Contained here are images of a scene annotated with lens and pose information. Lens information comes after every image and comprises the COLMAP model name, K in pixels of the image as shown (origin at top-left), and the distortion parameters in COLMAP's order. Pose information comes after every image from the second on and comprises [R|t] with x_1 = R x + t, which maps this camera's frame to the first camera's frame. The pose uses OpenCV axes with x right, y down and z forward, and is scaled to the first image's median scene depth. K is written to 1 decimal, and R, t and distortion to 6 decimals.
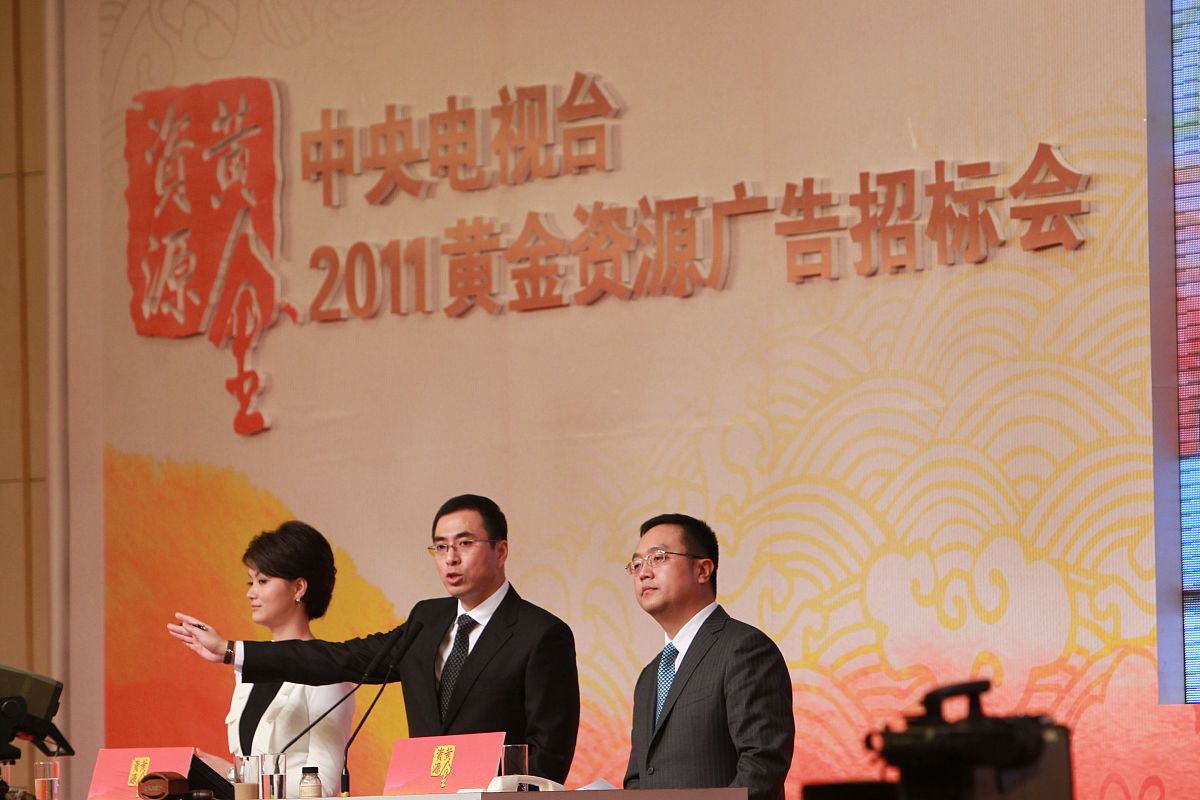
lens RADIAL K [[6663.7, 0, 766.6], [0, 6663.7, 400.4], [0, 0, 1]] dist [1.660518, -32.639993]
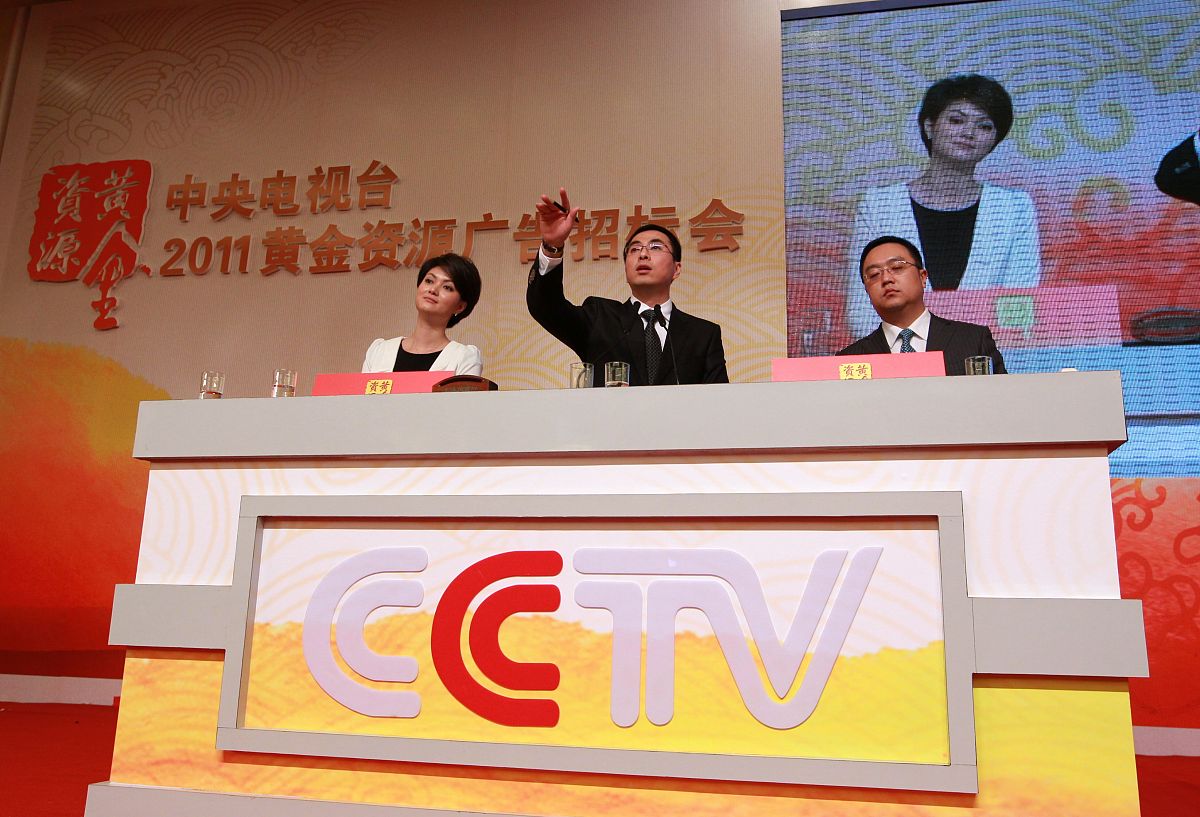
lens RADIAL K [[944.7, 0, 600.0], [0, 944.7, 408.5], [0, 0, 1]] dist [0.004017, 0.007438]
pose [[0.787009, 0.178055, 0.590689, -0.124013], [-0.079512, 0.978736, -0.189087, 0.069218], [-0.611797, 0.101846, 0.784431, 0.713334]]
